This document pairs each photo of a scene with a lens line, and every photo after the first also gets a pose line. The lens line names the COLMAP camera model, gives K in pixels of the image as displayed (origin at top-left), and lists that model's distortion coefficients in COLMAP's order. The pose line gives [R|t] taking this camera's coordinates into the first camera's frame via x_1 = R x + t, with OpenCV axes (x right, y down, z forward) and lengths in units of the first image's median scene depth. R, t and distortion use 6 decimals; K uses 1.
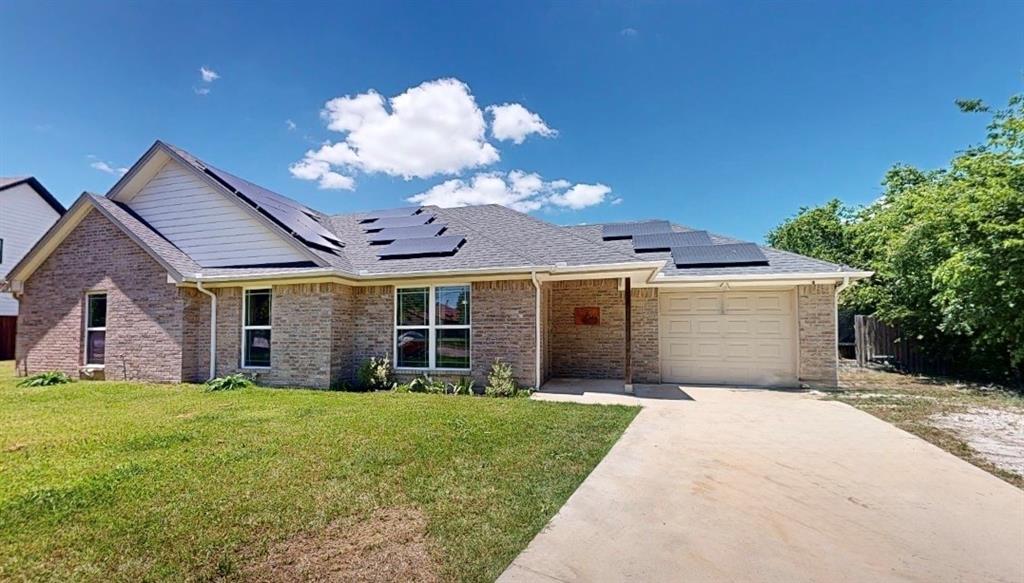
lens RADIAL K [[407.1, 0, 509.3], [0, 407.1, 317.0], [0, 0, 1]] dist [-0.000498, 0.000098]
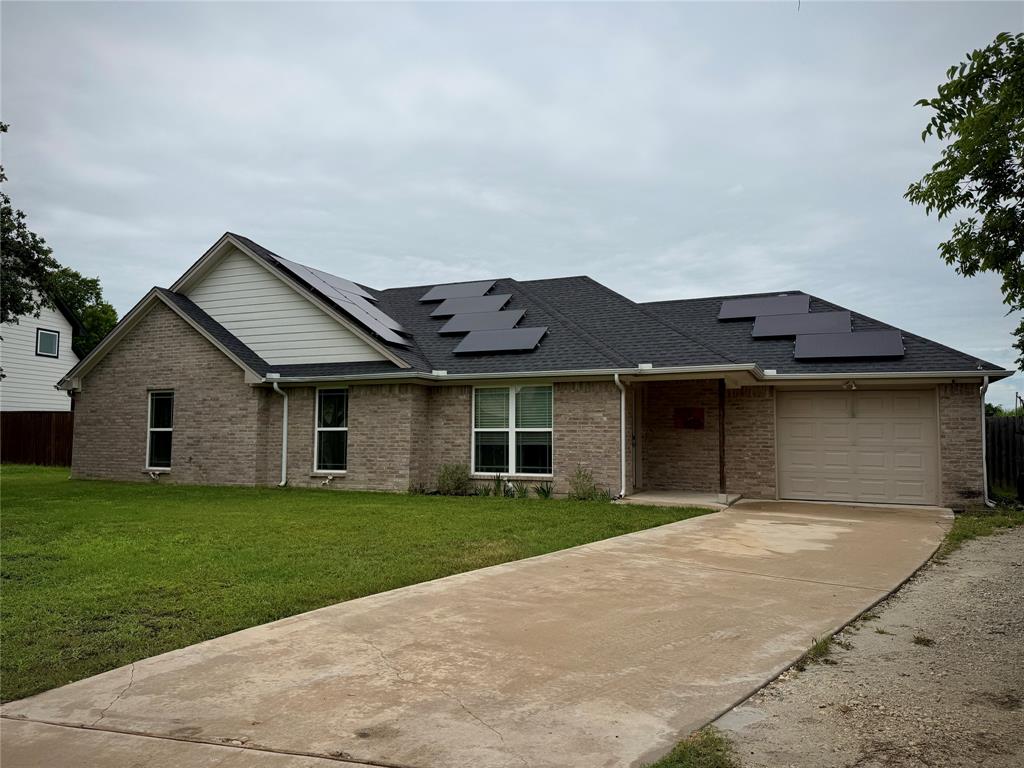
lens RADIAL K [[724.7, 0, 512.0], [0, 724.7, 384.0], [0, 0, 1]] dist [0.037729, -0.002656]
pose [[0.987272, -0.003062, -0.159013, 0.074964], [-0.002802, 0.999325, -0.036641, -0.019370], [0.159017, 0.036620, 0.986596, -0.640004]]
